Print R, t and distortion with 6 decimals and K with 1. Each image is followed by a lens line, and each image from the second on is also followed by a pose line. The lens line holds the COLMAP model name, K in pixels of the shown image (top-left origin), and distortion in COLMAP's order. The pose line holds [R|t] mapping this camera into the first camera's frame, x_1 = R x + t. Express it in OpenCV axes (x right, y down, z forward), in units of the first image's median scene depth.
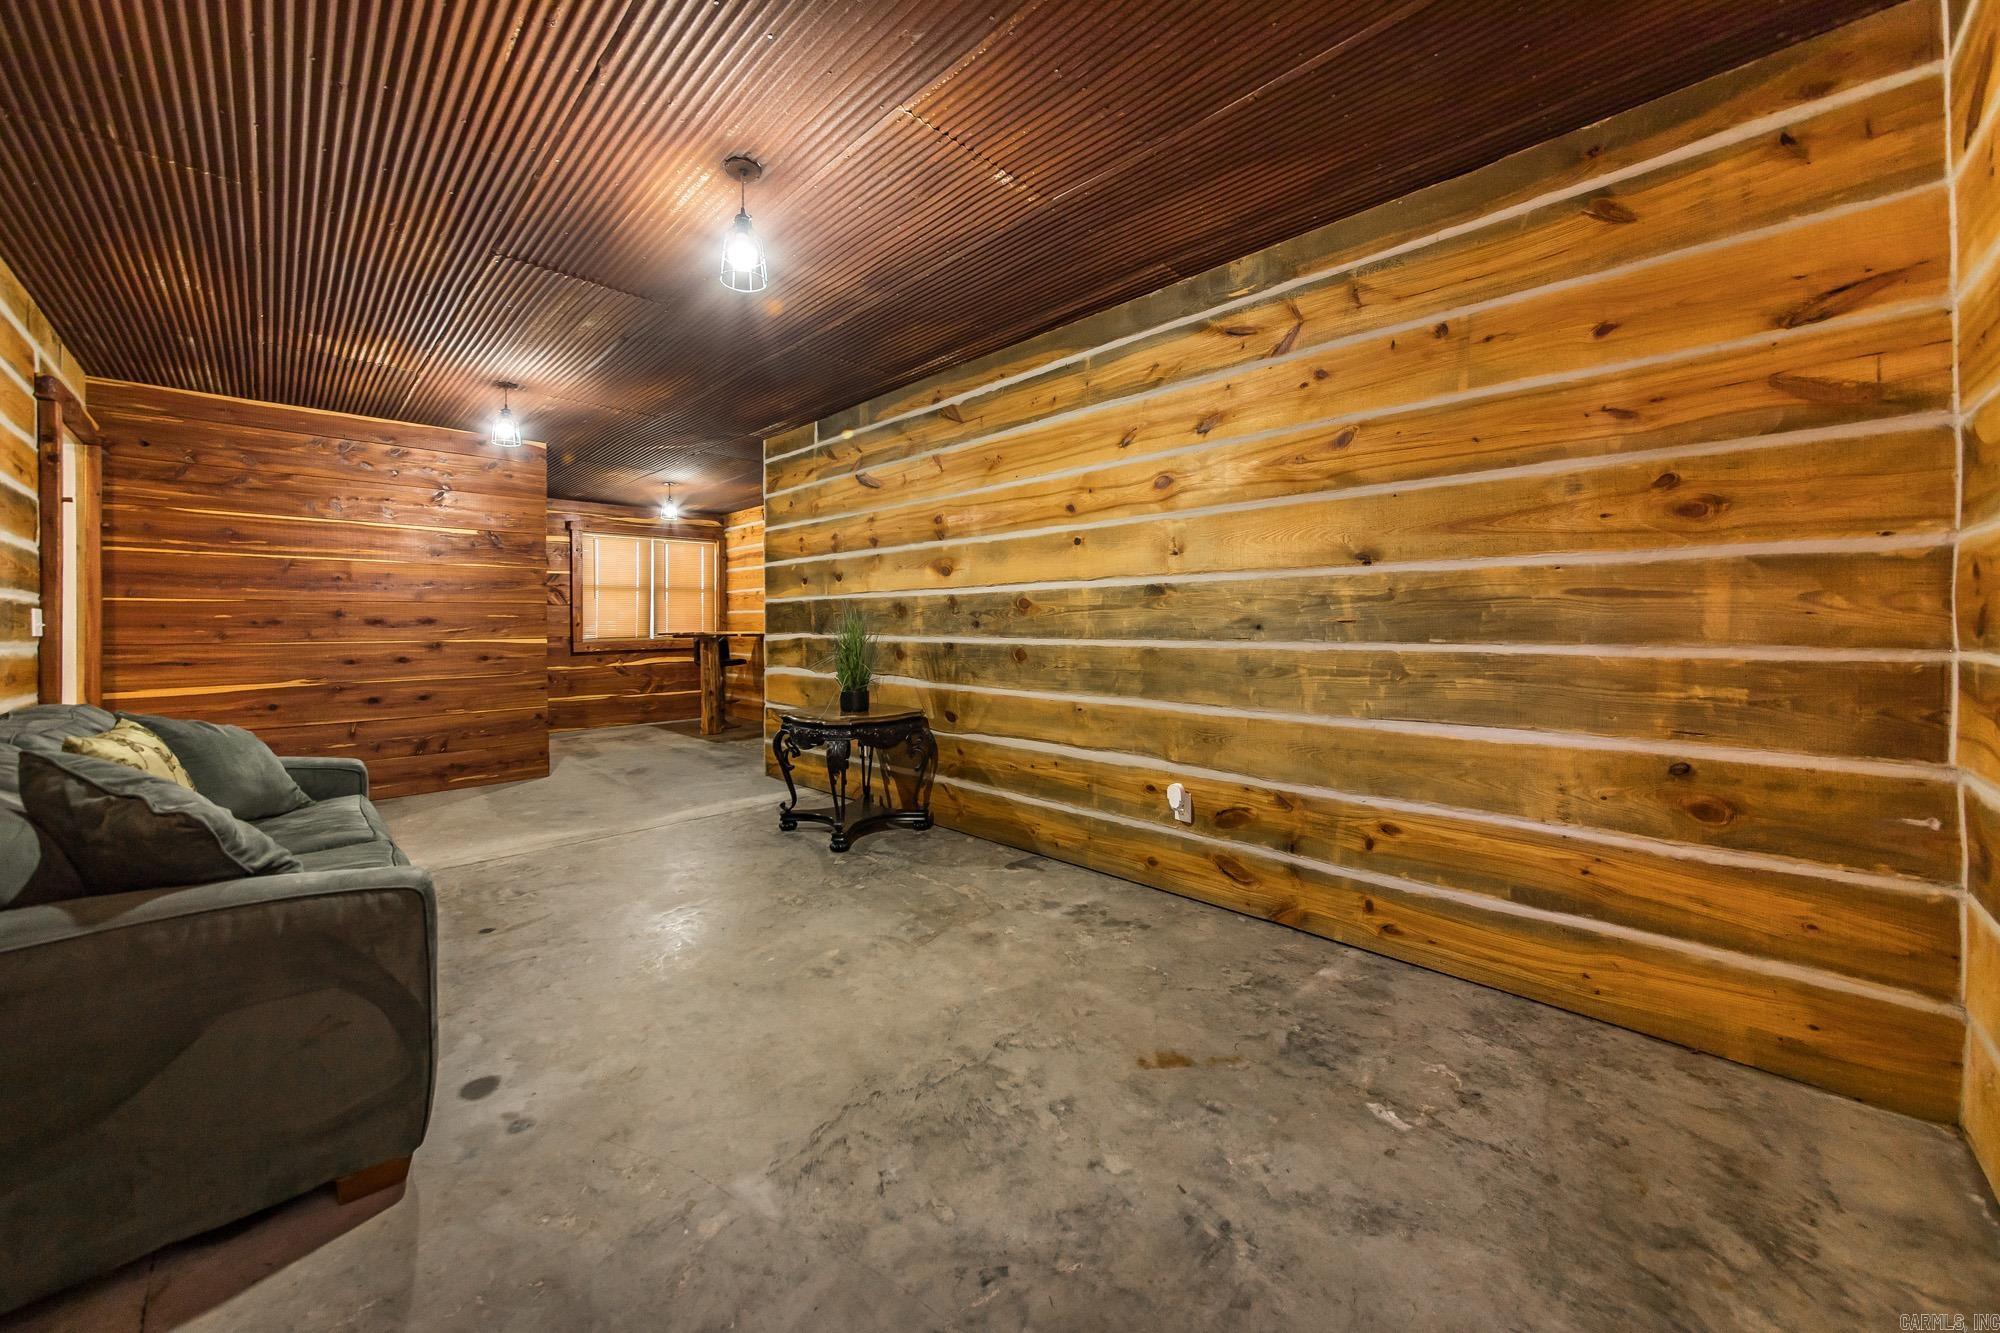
lens RADIAL K [[728.6, 0, 991.2], [0, 728.6, 617.8], [0, 0, 1]] dist [0.000316, -0.000021]
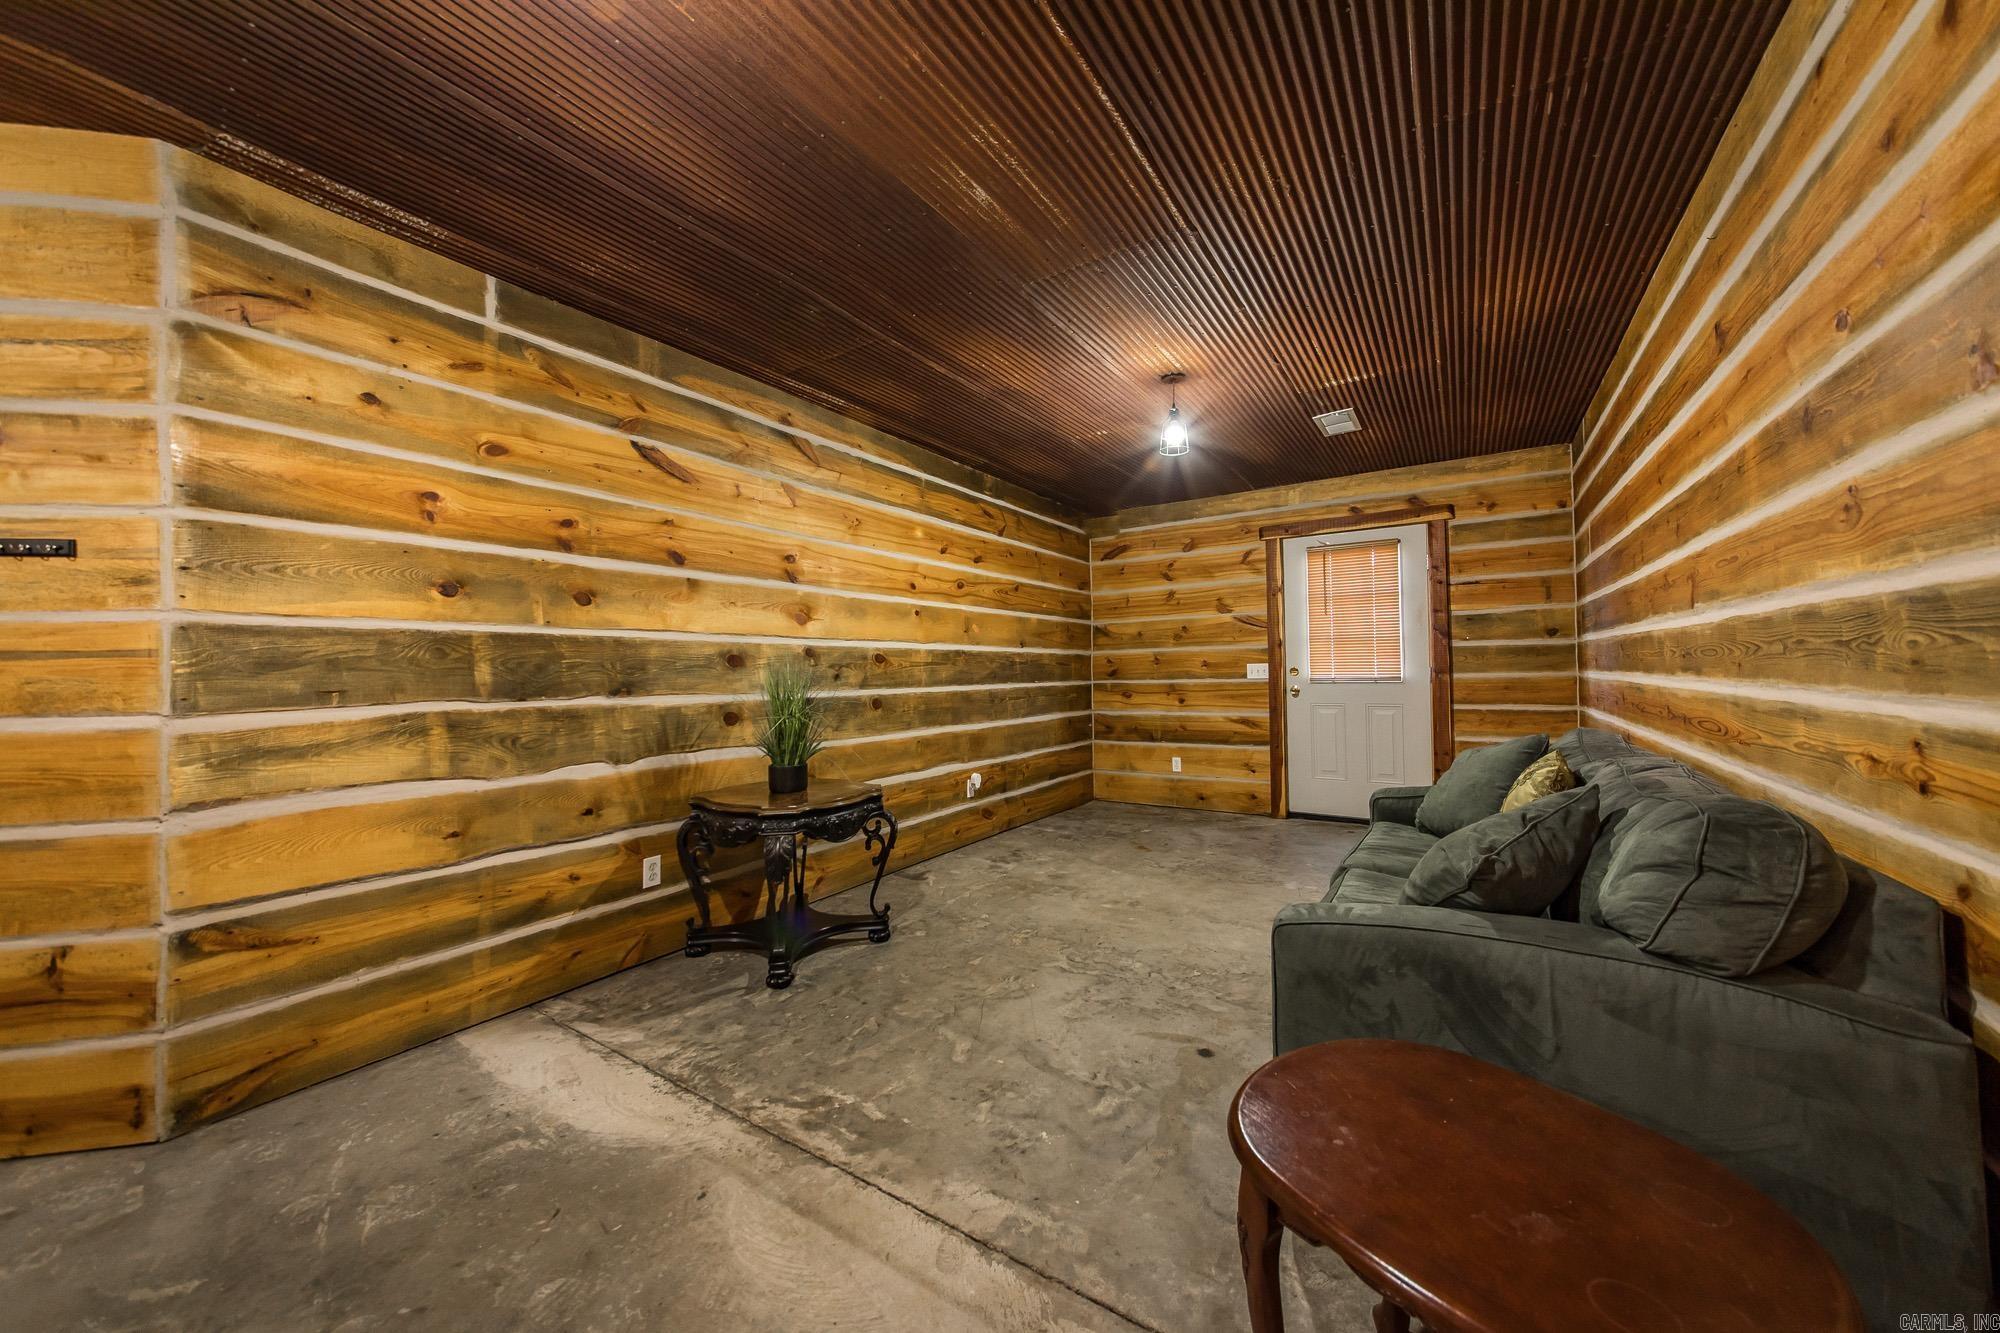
lens RADIAL K [[707.6, 0, 998.9], [0, 707.6, 656.4], [0, 0, 1]] dist [0.000750, 0.000188]
pose [[-0.209638, 0.032067, 0.977253, -1.158536], [0.007781, 0.999485, -0.031128, 0.014175], [-0.977748, 0.001079, -0.209780, 1.131035]]
